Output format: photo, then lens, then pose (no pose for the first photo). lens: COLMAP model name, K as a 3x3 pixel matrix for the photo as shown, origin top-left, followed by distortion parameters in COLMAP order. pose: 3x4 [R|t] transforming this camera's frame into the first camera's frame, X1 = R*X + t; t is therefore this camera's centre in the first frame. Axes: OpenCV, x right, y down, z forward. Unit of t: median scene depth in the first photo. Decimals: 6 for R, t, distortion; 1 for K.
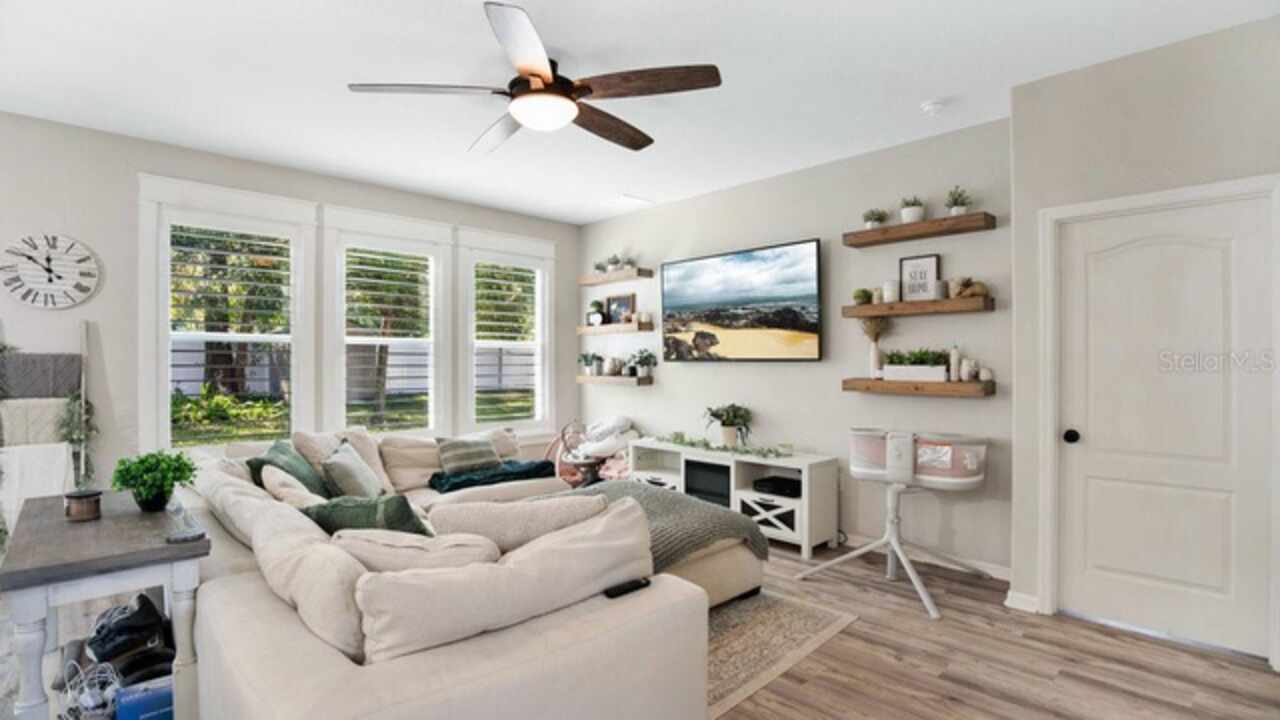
lens RADIAL K [[588.8, 0, 642.8], [0, 588.8, 356.0], [0, 0, 1]] dist [-0.013214, 0.000557]
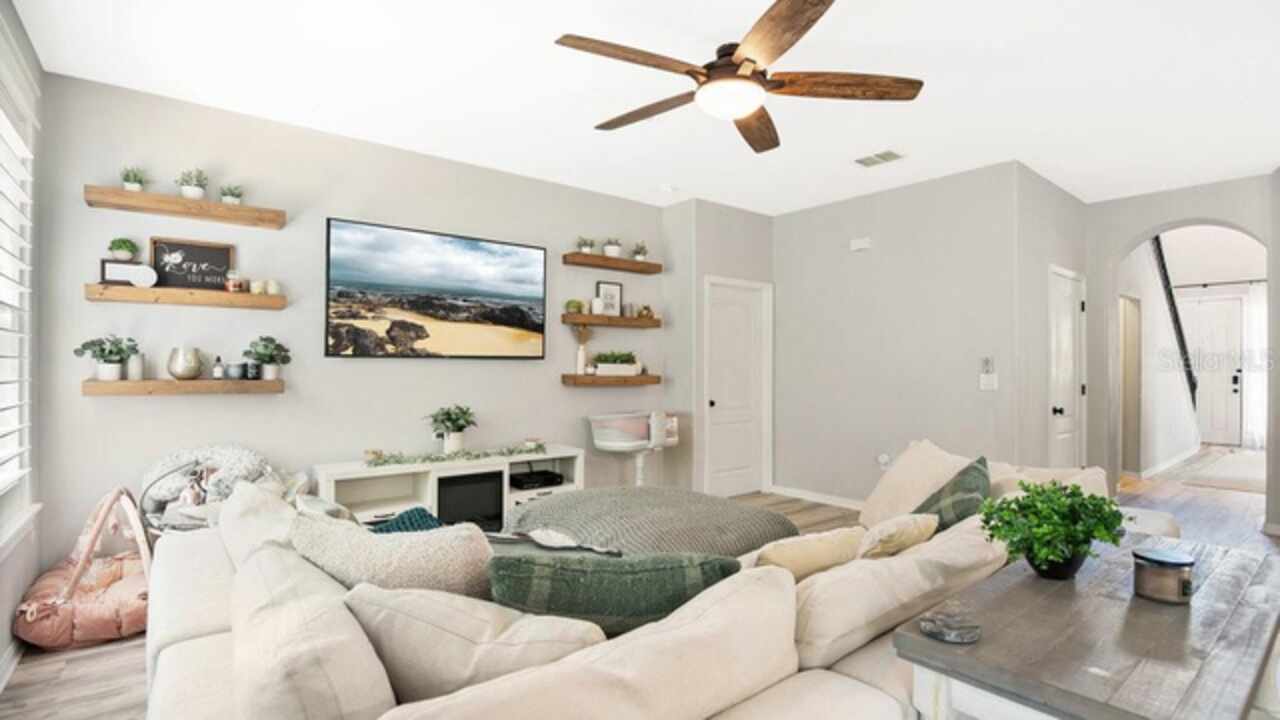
lens RADIAL K [[588.8, 0, 643.0], [0, 588.8, 369.1], [0, 0, 1]] dist [-0.013214, 0.000557]
pose [[0.111088, 0.003828, 0.993803, -0.684818], [-0.004874, 0.999983, -0.003307, 0.025922], [-0.993799, -0.004476, 0.111104, 0.617831]]
